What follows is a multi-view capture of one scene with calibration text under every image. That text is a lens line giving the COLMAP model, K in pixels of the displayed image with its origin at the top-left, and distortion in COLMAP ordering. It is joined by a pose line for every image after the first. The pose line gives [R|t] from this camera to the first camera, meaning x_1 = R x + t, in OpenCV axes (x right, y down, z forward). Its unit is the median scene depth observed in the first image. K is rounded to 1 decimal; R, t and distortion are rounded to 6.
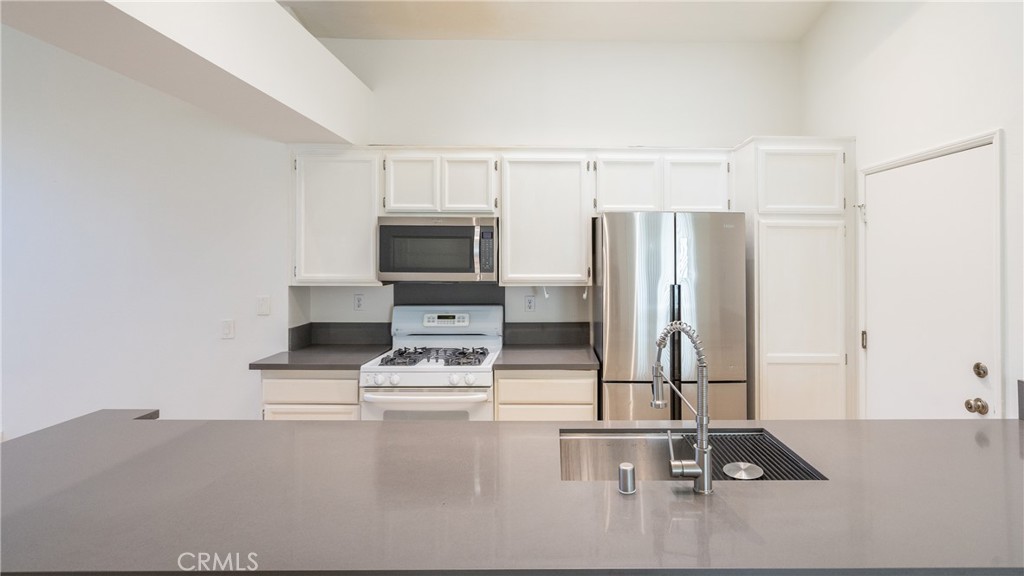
lens RADIAL K [[493.1, 0, 559.0], [0, 493.1, 256.1], [0, 0, 1]] dist [-0.003261, -0.000474]
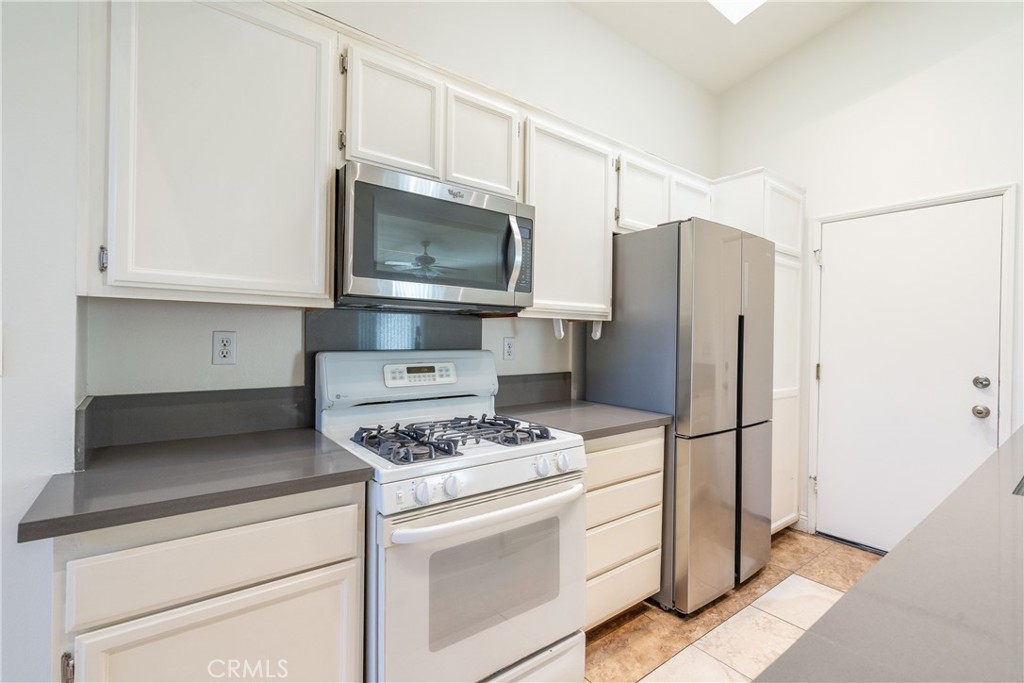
lens RADIAL K [[464.9, 0, 513.0], [0, 464.9, 337.2], [0, 0, 1]] dist [-0.000195, 0.000014]
pose [[0.794487, 0.008207, 0.607226, -0.499423], [-0.012652, 0.999915, 0.003038, 0.086220], [-0.607150, -0.010096, 0.794523, 0.519124]]
